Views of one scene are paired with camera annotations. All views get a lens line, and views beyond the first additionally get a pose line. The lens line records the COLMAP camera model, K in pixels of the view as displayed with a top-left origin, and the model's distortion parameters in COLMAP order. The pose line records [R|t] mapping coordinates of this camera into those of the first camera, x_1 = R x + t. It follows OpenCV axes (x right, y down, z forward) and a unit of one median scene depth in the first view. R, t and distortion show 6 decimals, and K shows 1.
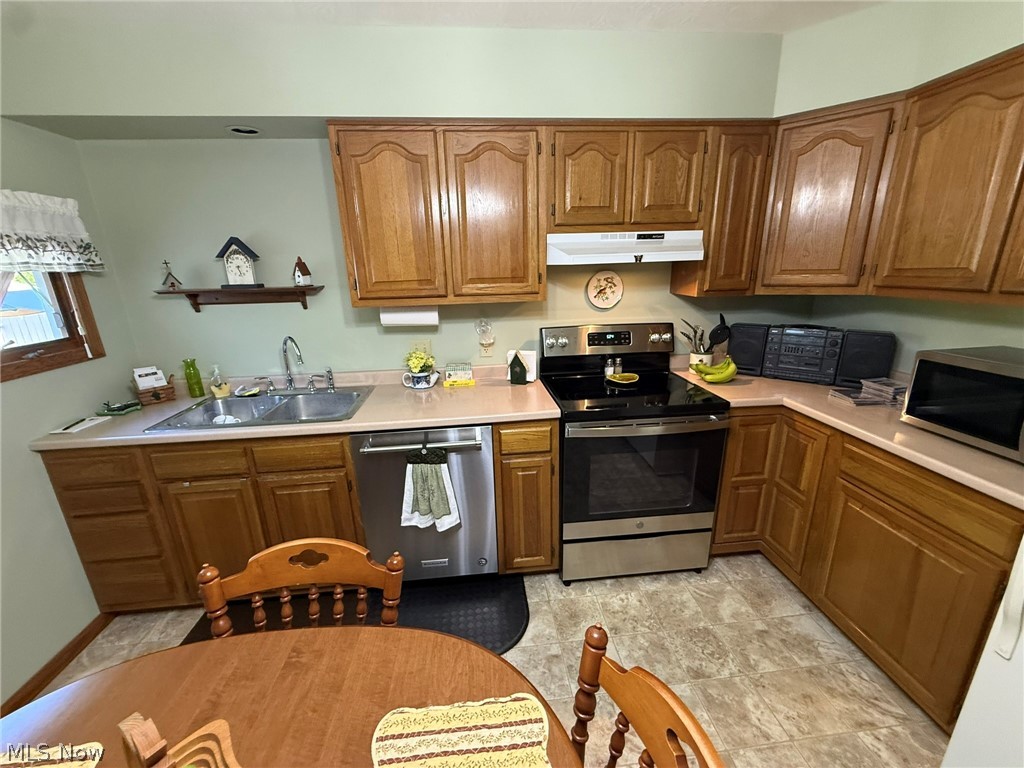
lens RADIAL K [[407.4, 0, 510.1], [0, 407.4, 384.5], [0, 0, 1]] dist [-0.000527, -0.000457]
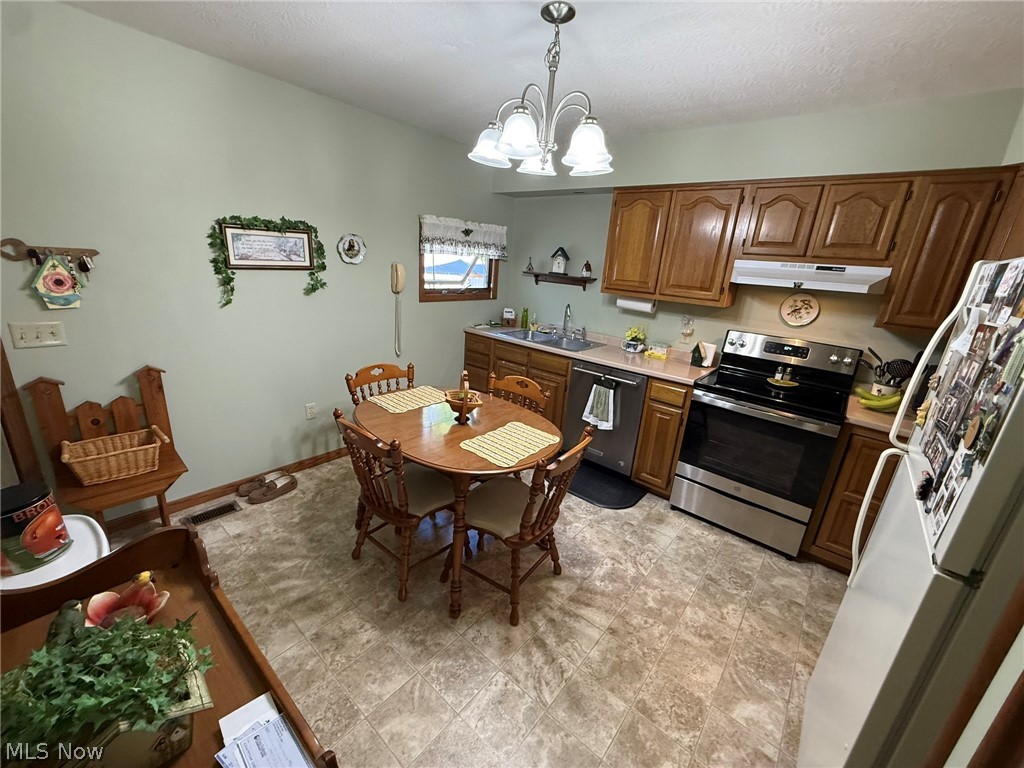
lens RADIAL K [[407.4, 0, 510.1], [0, 407.4, 384.5], [0, 0, 1]] dist [-0.000527, -0.000457]
pose [[0.689957, 0.286836, -0.664594, 0.576261], [-0.287465, 0.951208, 0.112102, 0.092830], [0.664322, 0.113702, 0.738748, -0.456691]]
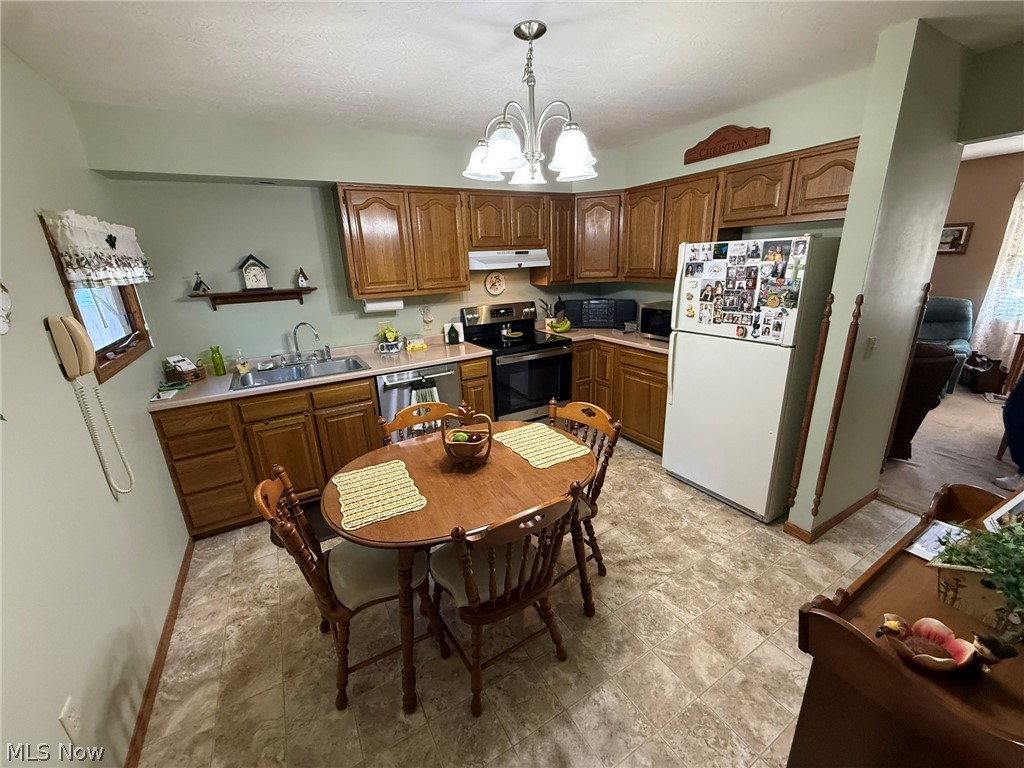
lens RADIAL K [[407.4, 0, 510.1], [0, 407.4, 384.5], [0, 0, 1]] dist [-0.000527, -0.000457]
pose [[0.911175, -0.130033, 0.390963, -0.473829], [0.128342, 0.991259, 0.030577, 0.150196], [-0.391522, 0.022316, 0.919898, -0.613906]]
